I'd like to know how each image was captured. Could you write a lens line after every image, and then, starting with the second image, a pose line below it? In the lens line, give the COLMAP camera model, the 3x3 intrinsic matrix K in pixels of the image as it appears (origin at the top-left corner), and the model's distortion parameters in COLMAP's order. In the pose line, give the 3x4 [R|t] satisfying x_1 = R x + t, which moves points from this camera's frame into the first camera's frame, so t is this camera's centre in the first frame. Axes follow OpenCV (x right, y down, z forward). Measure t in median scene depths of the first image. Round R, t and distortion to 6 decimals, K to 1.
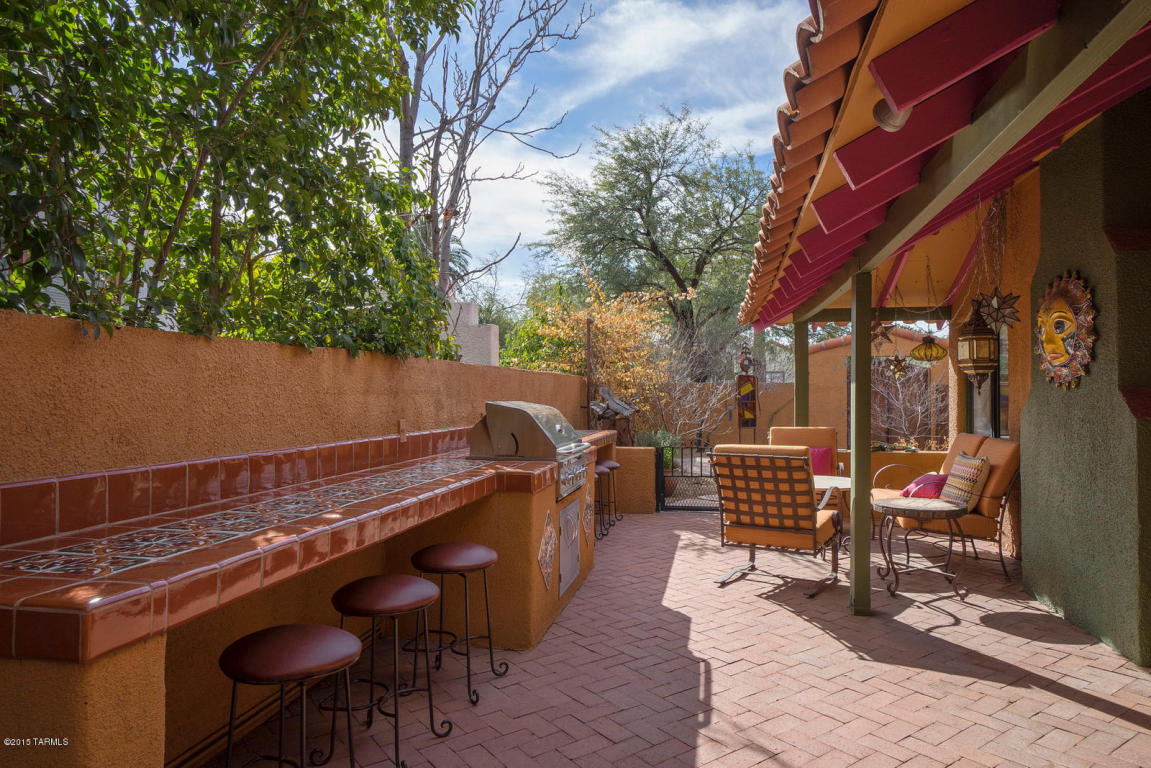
lens RADIAL K [[712.9, 0, 570.6], [0, 712.9, 385.4], [0, 0, 1]] dist [-0.006507, -0.000882]
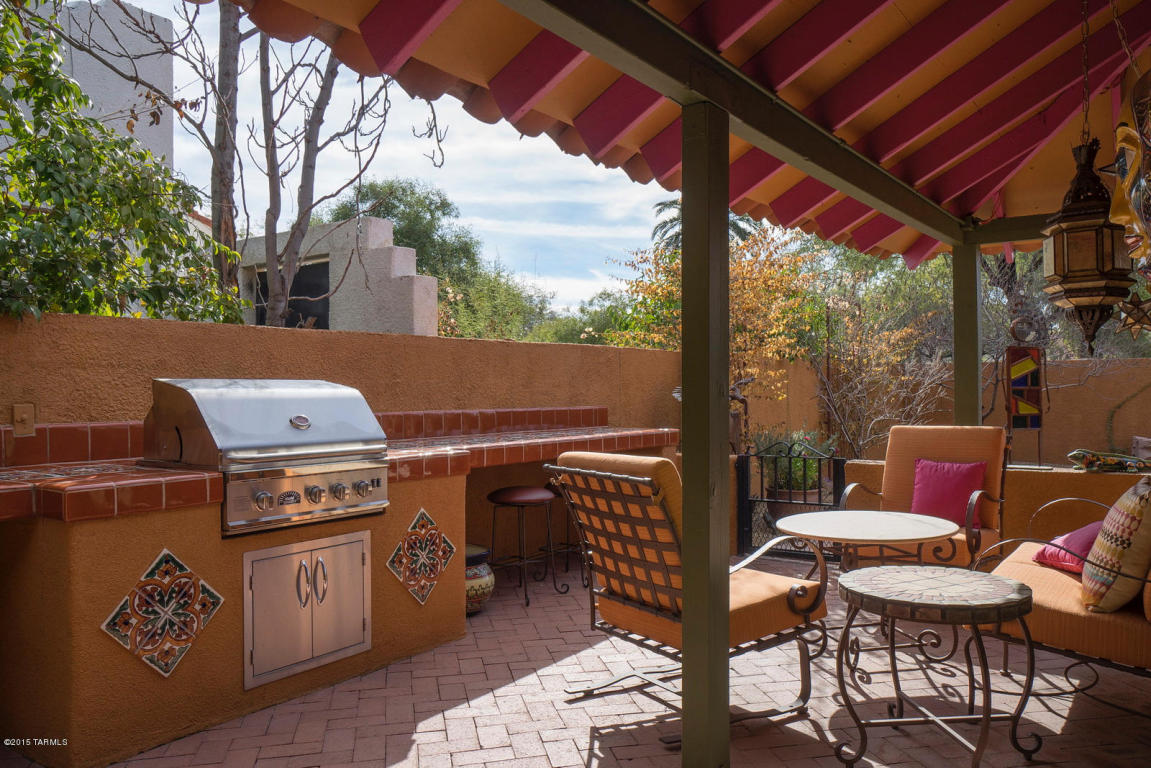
lens RADIAL K [[862.7, 0, 577.9], [0, 862.7, 385.8], [0, 0, 1]] dist [-0.012904, 0.003923]
pose [[0.920790, -0.006757, -0.390001, 0.498682], [0.011478, 0.999886, 0.009777, 0.024743], [0.389890, -0.013479, 0.920763, 0.381537]]
